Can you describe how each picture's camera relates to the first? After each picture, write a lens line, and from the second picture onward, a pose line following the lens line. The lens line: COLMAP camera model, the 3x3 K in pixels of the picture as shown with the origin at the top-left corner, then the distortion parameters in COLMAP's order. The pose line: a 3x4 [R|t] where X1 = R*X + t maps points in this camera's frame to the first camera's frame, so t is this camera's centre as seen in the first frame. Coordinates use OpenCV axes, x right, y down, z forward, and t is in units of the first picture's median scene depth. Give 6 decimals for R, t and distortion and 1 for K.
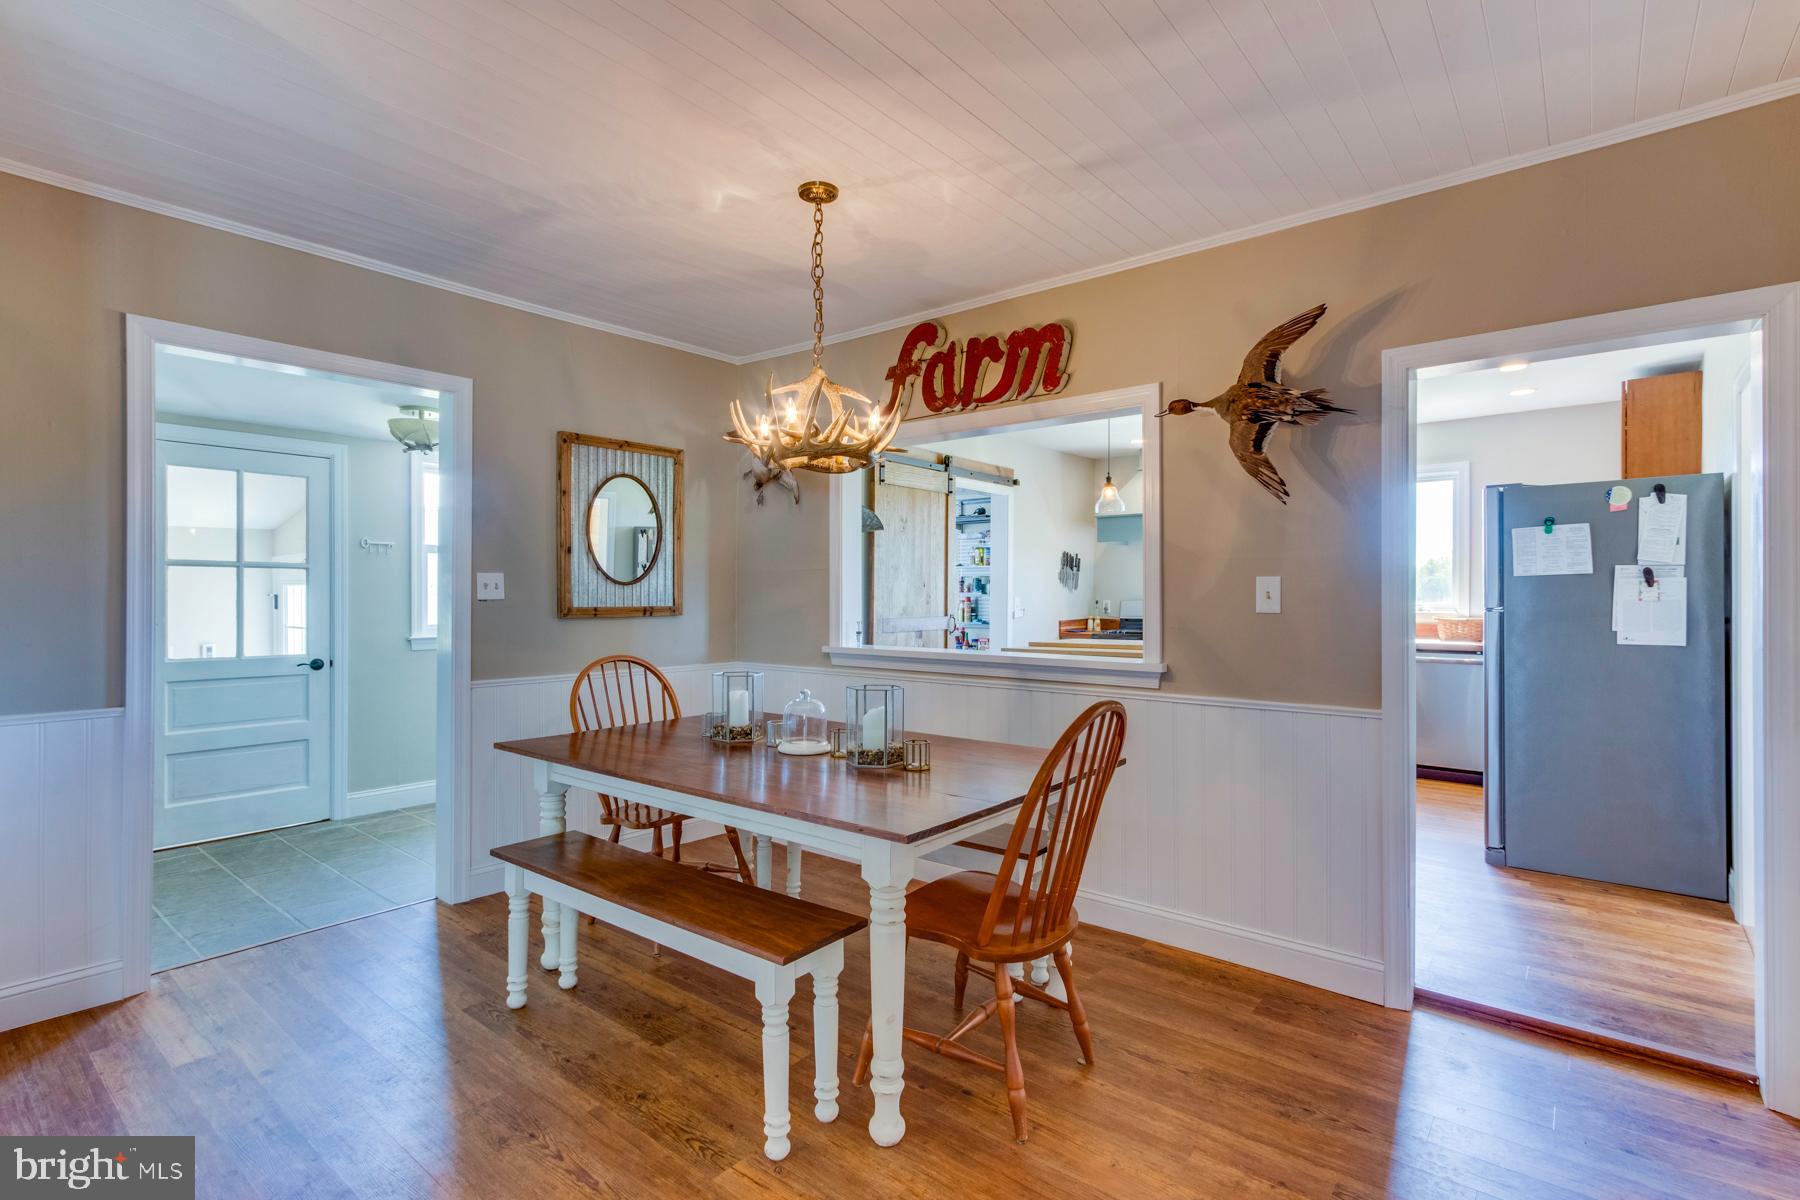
lens RADIAL K [[863.7, 0, 898.5], [0, 863.7, 600.3], [0, 0, 1]] dist [-0.001200, 0.001183]
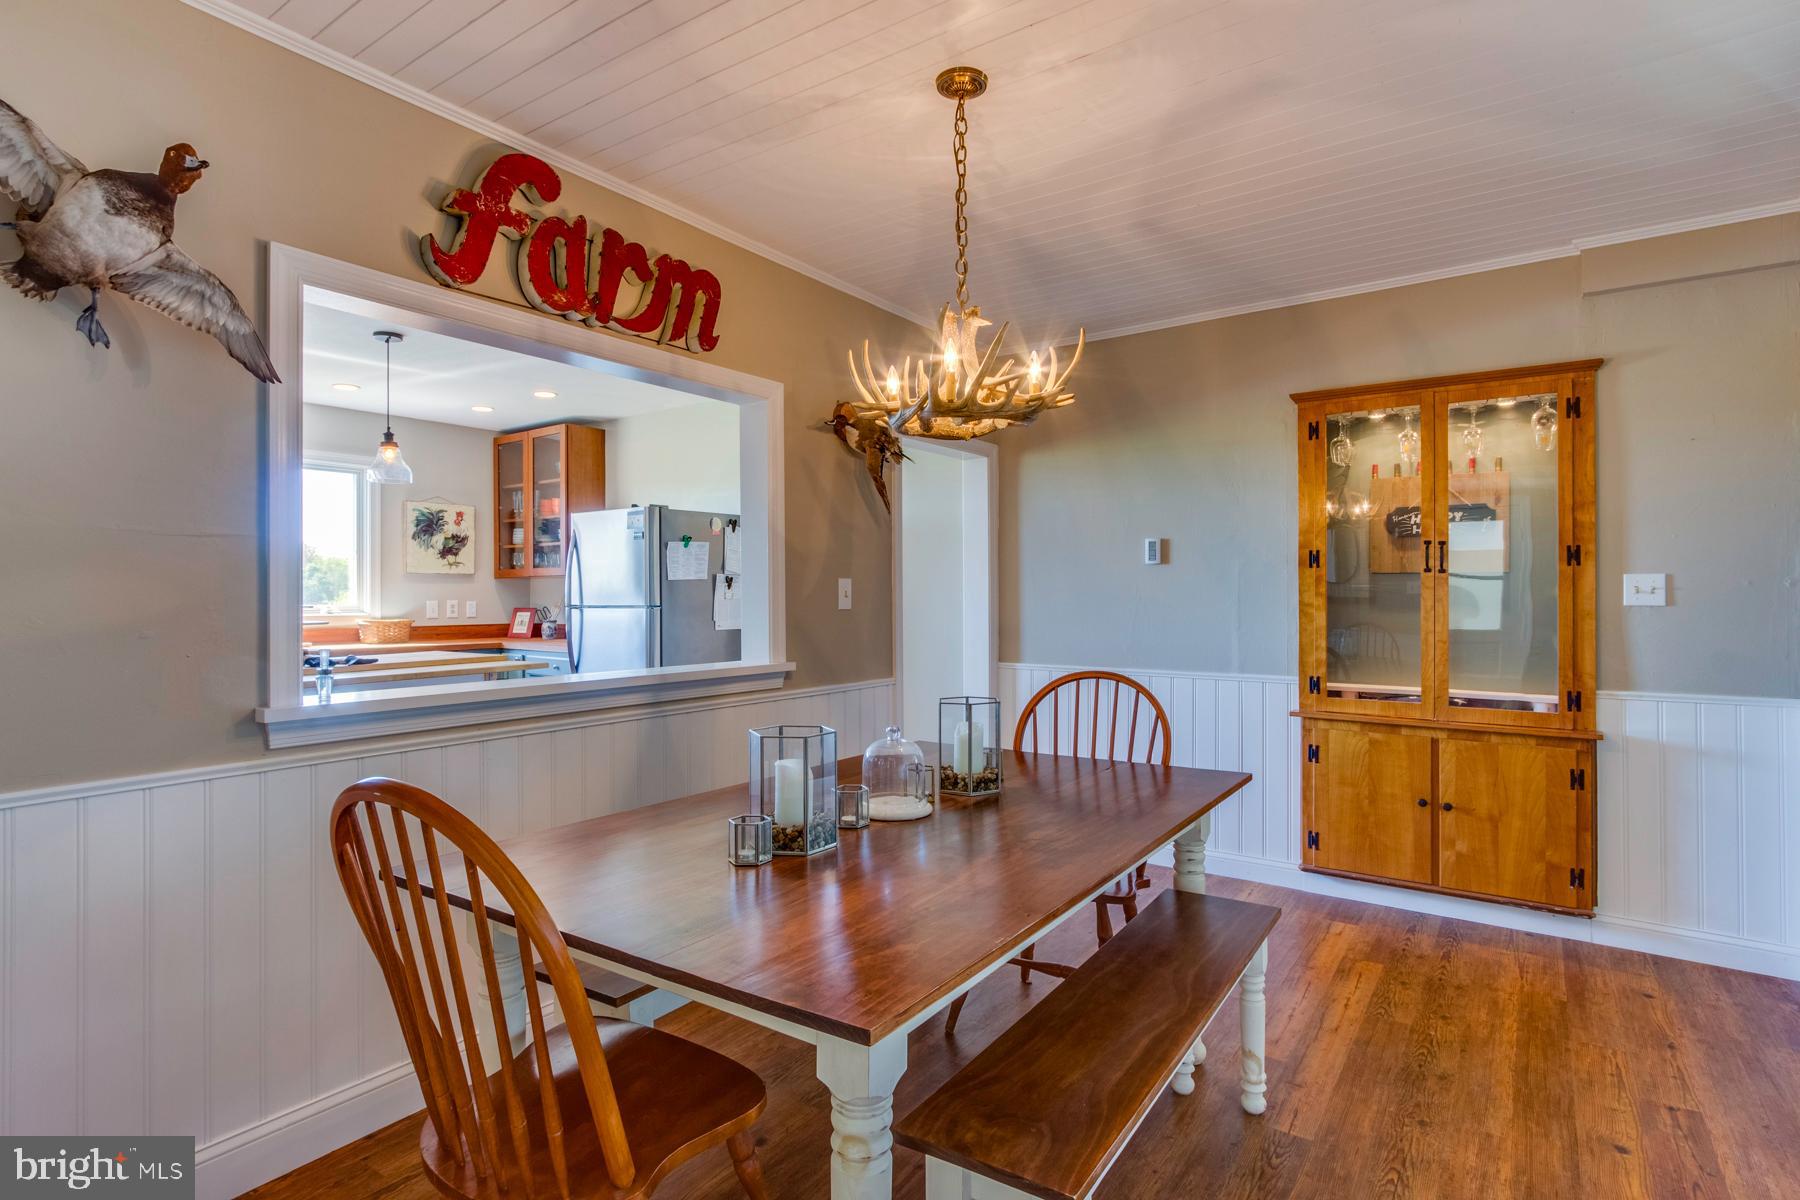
lens RADIAL K [[911.8, 0, 902.3], [0, 911.8, 596.4], [0, 0, 1]] dist [-0.001504, -0.000095]
pose [[-0.084608, -0.001401, 0.996413, -0.706959], [0.007765, 0.999968, 0.002066, -0.004752], [-0.996384, 0.007912, -0.084595, 0.867929]]
